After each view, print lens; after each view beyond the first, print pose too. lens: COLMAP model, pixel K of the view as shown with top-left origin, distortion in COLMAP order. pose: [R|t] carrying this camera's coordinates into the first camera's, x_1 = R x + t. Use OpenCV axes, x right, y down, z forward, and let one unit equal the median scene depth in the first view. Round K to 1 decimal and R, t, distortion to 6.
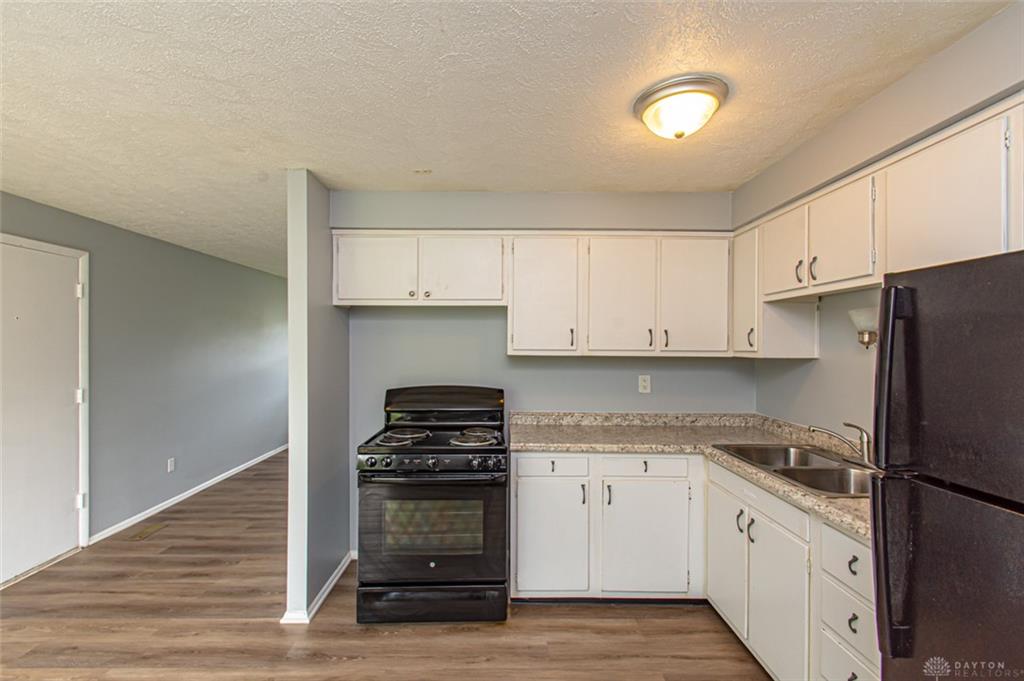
lens RADIAL K [[457.5, 0, 502.9], [0, 457.5, 341.1], [0, 0, 1]] dist [-0.001482, -0.000090]
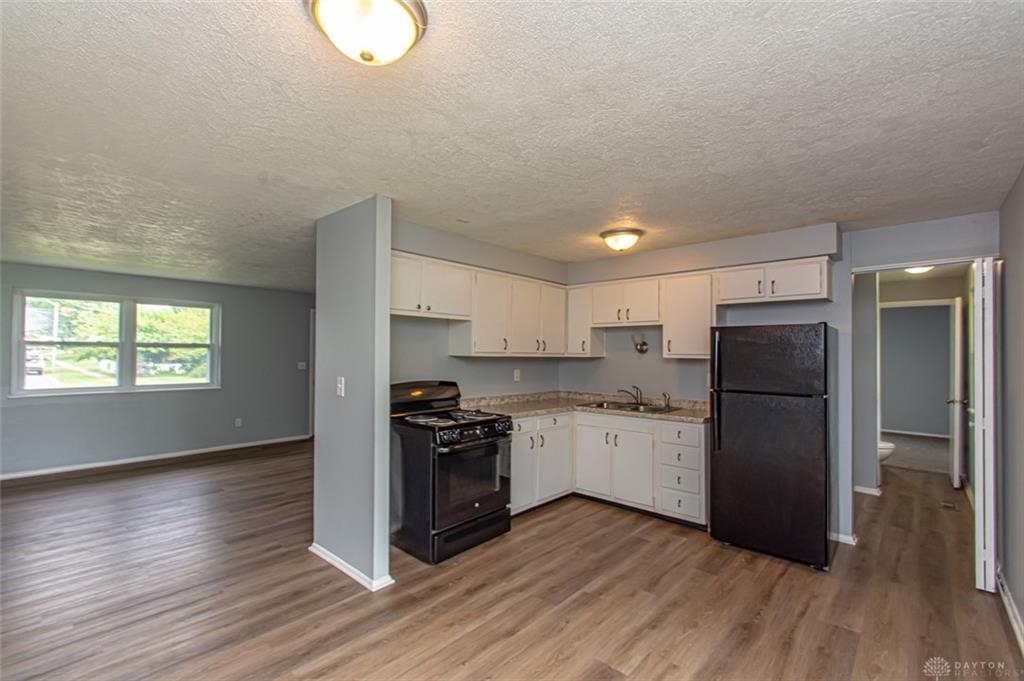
lens RADIAL K [[457.5, 0, 512.7], [0, 457.5, 342.7], [0, 0, 1]] dist [-0.001482, -0.000090]
pose [[0.666064, 0.019352, 0.745643, -1.074532], [-0.012824, 0.999813, -0.014493, 0.009040], [-0.745784, 0.000091, 0.666188, -0.017341]]
